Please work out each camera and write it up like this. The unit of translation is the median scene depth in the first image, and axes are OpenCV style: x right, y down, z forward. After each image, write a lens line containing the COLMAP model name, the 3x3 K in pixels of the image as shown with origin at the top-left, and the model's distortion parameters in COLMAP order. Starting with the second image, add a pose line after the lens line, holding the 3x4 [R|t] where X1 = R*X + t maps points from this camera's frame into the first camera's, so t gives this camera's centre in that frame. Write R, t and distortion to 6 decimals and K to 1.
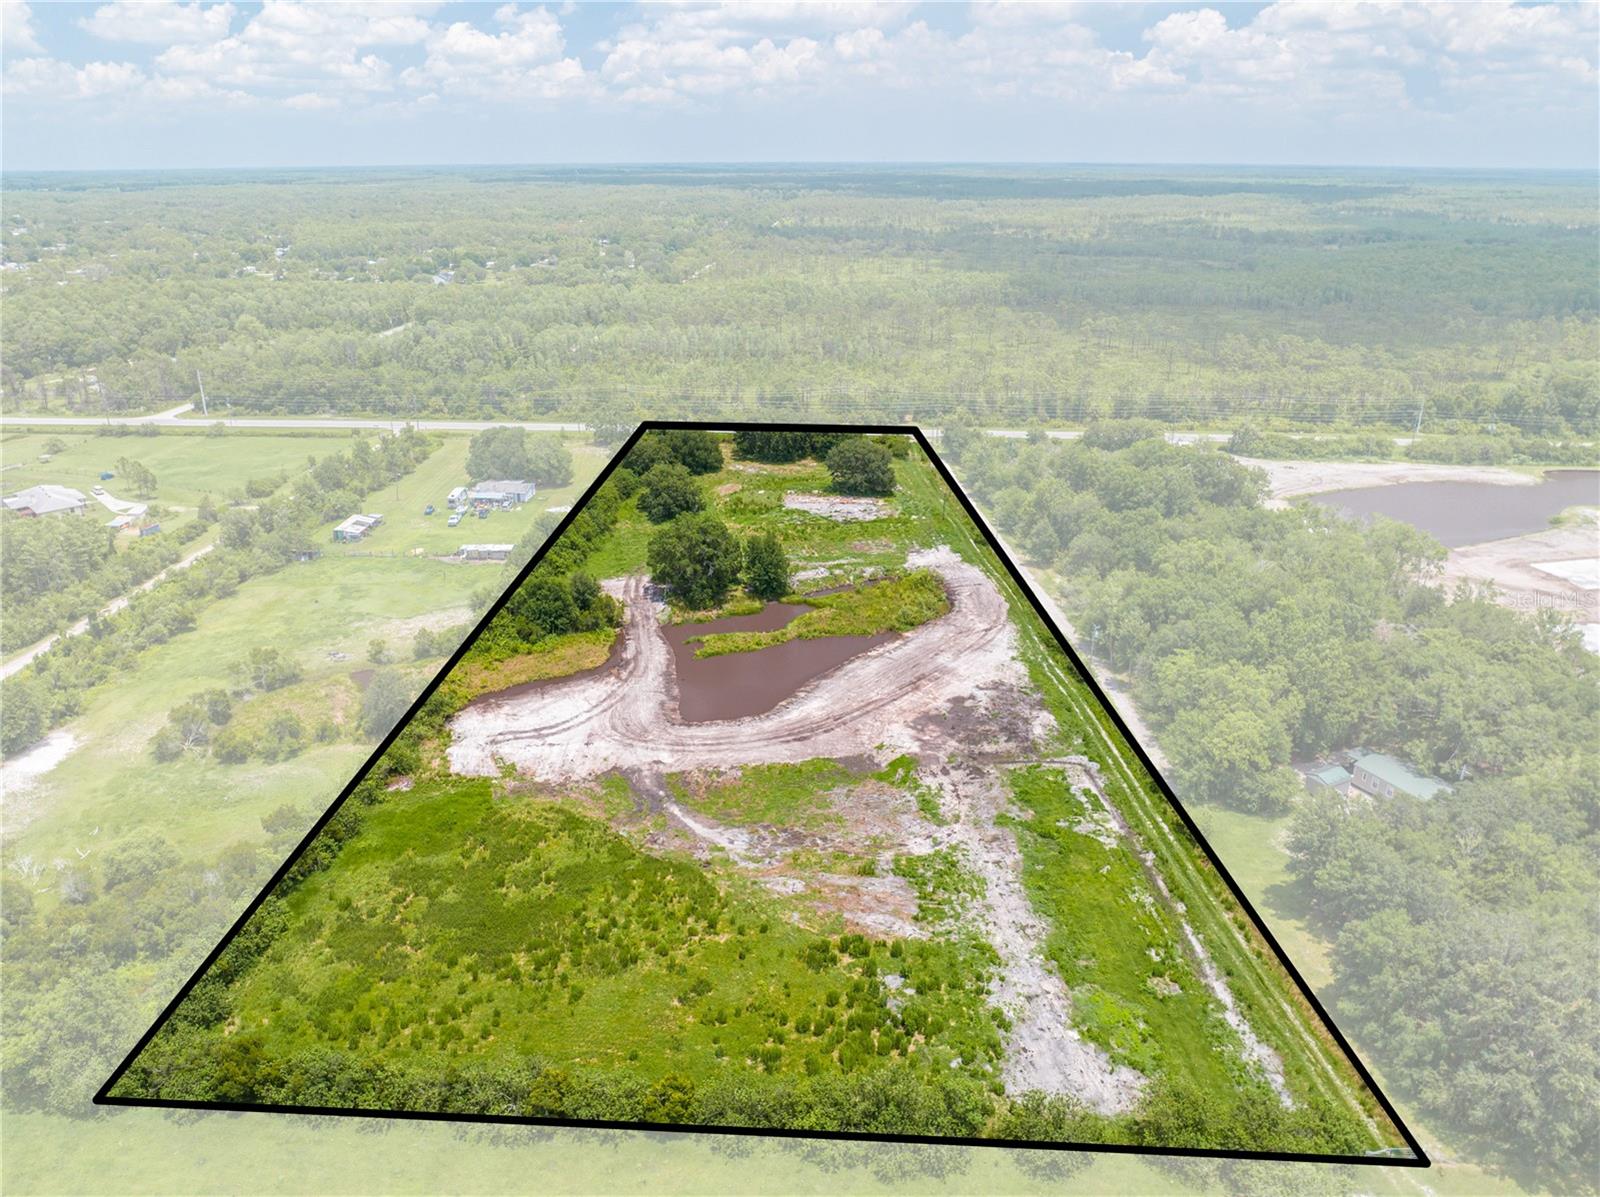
lens RADIAL K [[1143.9, 0, 790.0], [0, 1143.9, 599.3], [0, 0, 1]] dist [-0.033931, -0.003449]
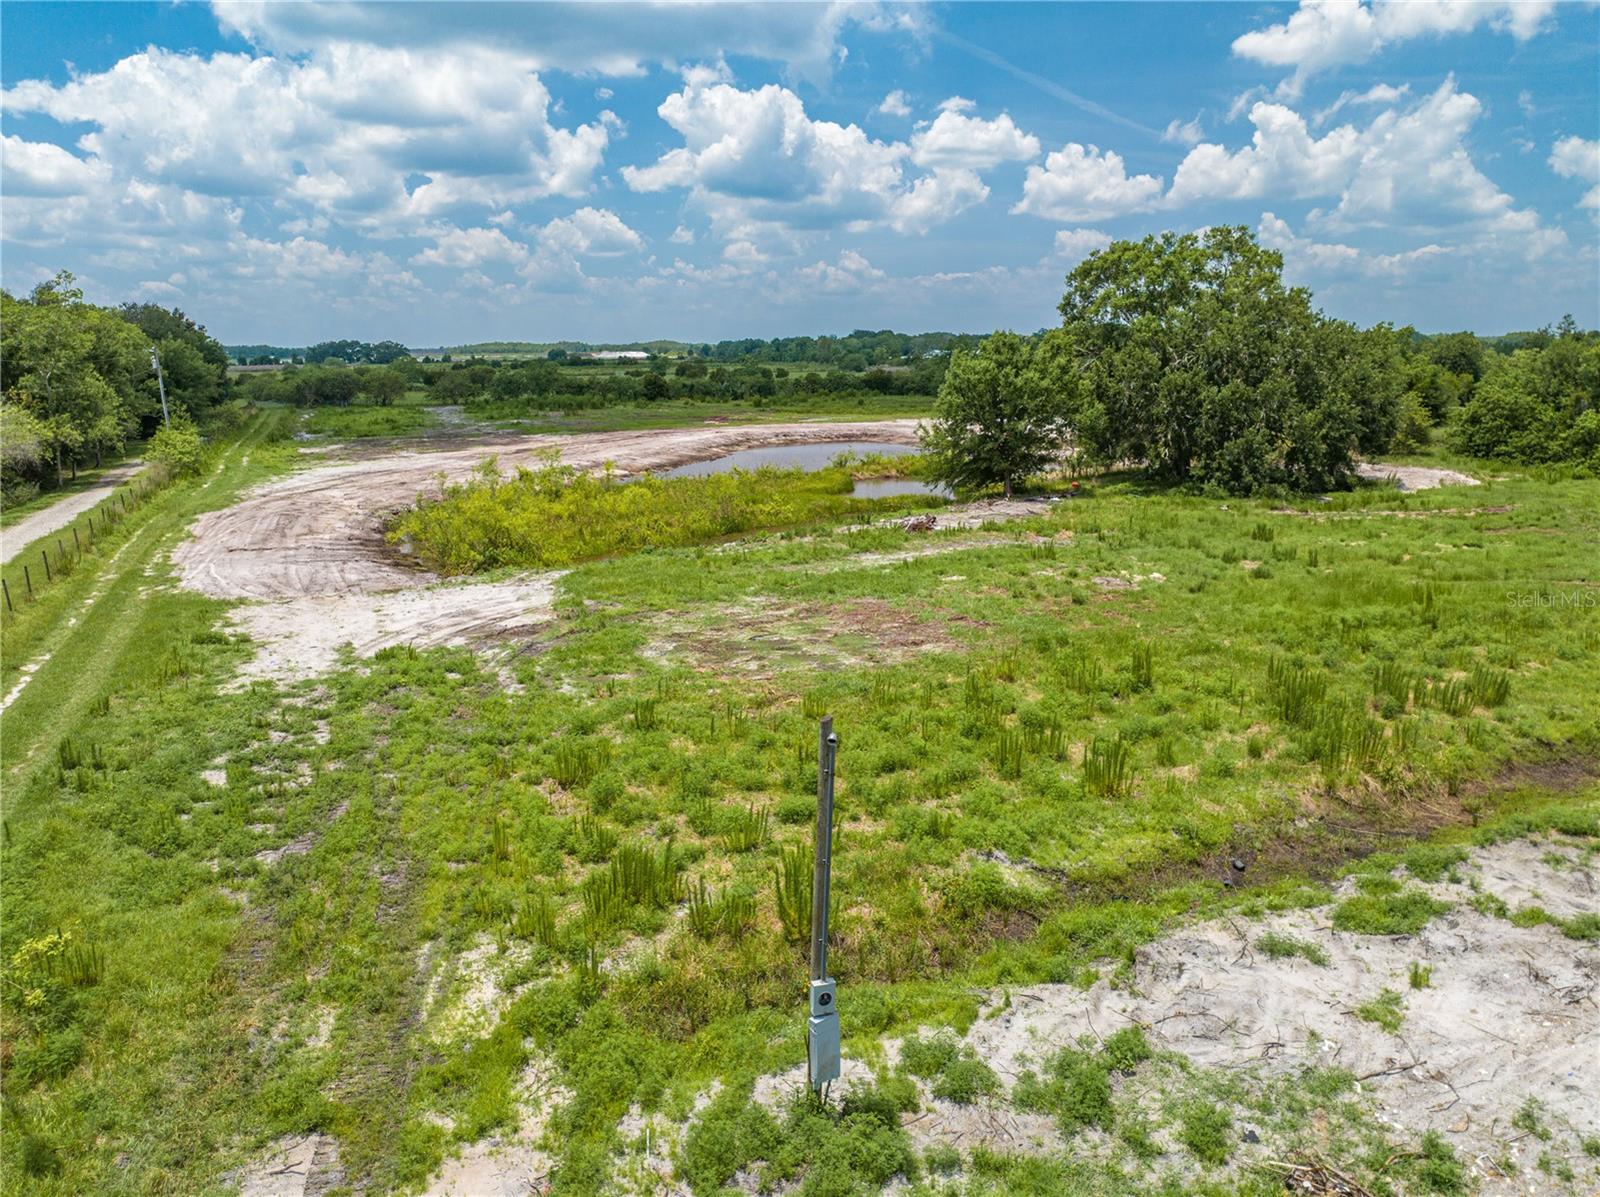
lens RADIAL K [[1133.4, 0, 789.7], [0, 1133.4, 595.1], [0, 0, 1]] dist [-0.033211, -0.005766]
pose [[-0.949494, 0.079553, -0.303534, 0.184598], [-0.102510, 0.835611, 0.539672, -0.201238], [0.296569, 0.543531, -0.785252, 1.738323]]
